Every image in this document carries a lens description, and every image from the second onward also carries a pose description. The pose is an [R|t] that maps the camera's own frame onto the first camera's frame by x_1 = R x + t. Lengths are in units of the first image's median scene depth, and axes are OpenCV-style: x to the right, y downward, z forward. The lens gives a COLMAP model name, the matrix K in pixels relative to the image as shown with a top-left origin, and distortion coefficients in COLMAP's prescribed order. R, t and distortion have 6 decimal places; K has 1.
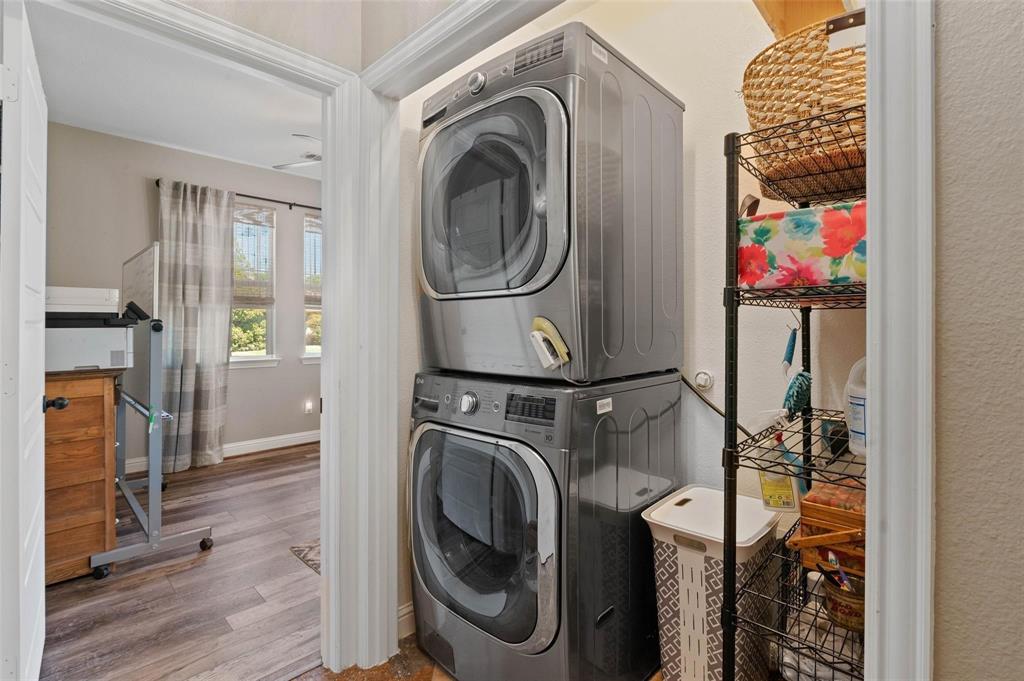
lens RADIAL K [[471.7, 0, 514.8], [0, 471.7, 331.1], [0, 0, 1]] dist [-0.012777, 0.001578]
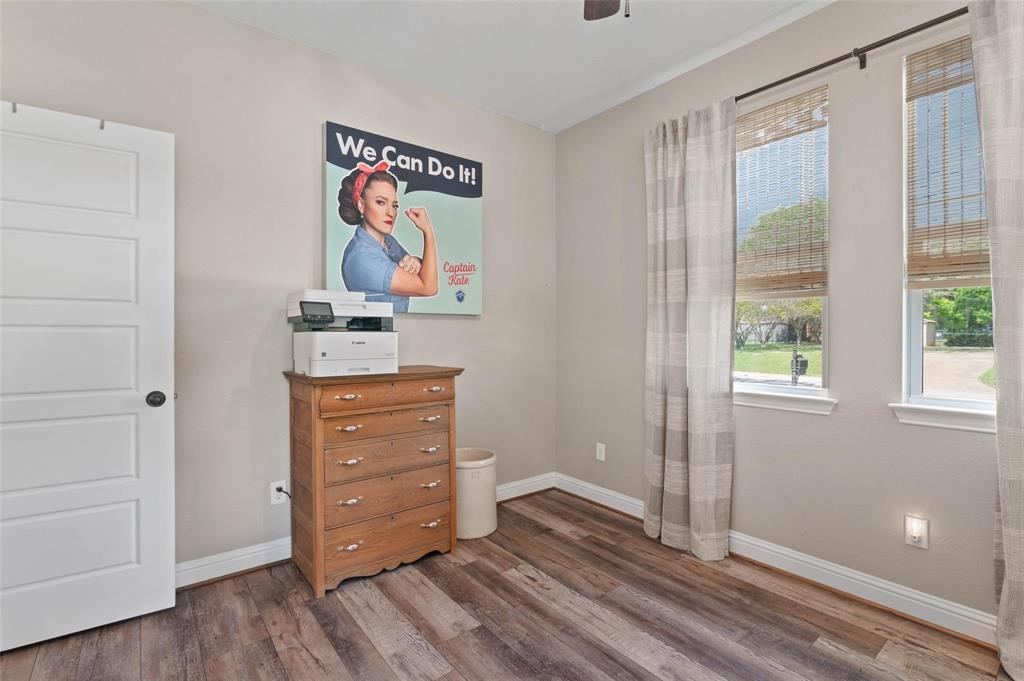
lens RADIAL K [[471.7, 0, 515.3], [0, 471.7, 330.8], [0, 0, 1]] dist [-0.012777, 0.001578]
pose [[-0.123632, -0.008400, -0.992293, 0.003145], [-0.012919, 0.999893, -0.006855, -0.003312], [0.992244, 0.011972, -0.123727, 0.826160]]
